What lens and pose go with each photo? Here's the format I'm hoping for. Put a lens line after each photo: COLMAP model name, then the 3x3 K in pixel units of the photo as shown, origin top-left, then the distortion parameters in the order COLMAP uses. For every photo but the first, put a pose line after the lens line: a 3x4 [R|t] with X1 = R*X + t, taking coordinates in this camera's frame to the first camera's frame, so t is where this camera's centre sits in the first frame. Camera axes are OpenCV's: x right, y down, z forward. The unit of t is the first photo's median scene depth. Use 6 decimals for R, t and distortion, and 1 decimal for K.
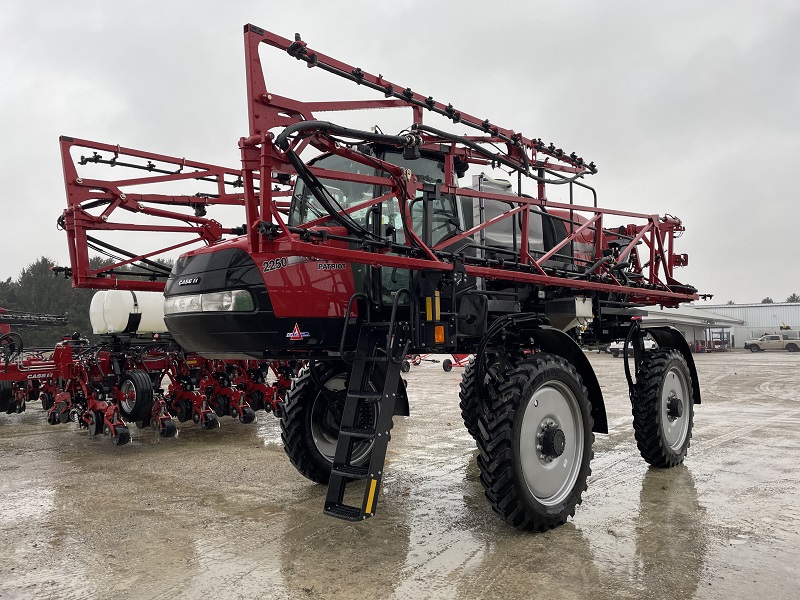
lens RADIAL K [[608.1, 0, 416.9], [0, 608.1, 299.0], [0, 0, 1]] dist [0.089726, -0.128177]
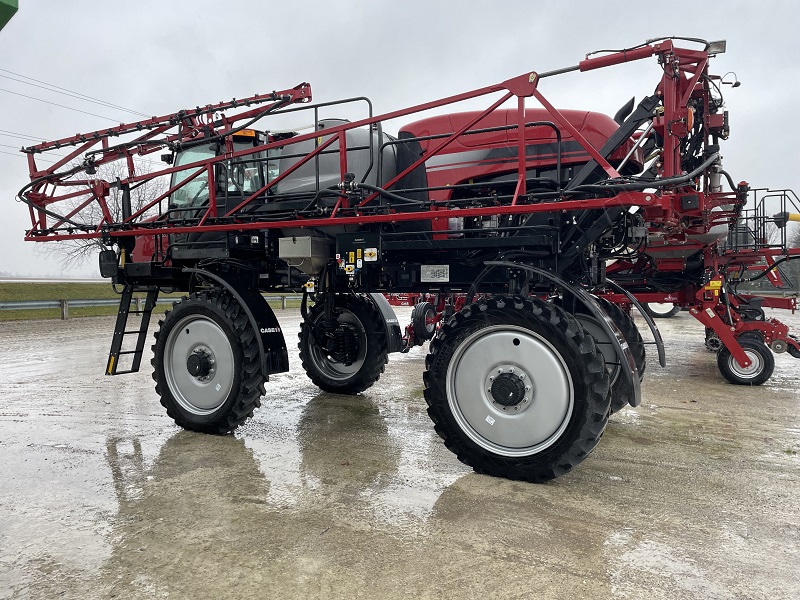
lens RADIAL K [[607.7, 0, 403.4], [0, 607.7, 315.2], [0, 0, 1]] dist [0.081664, -0.094047]
pose [[0.223501, 0.062190, -0.972718, 1.325370], [0.065175, 0.994775, 0.078576, 0.058363], [0.972522, -0.080959, 0.218280, 1.012149]]
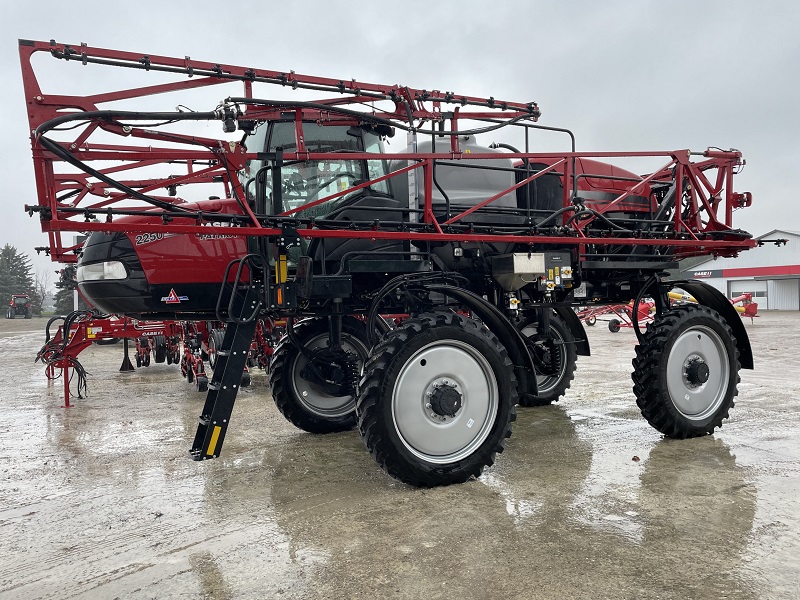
lens RADIAL K [[615.4, 0, 418.9], [0, 615.4, 304.0], [0, 0, 1]] dist [0.086350, -0.108242]
pose [[0.937689, -0.013601, -0.347211, 0.471510], [0.039087, 0.997020, 0.066505, 0.007089], [0.345271, -0.075933, 0.935426, 0.055567]]
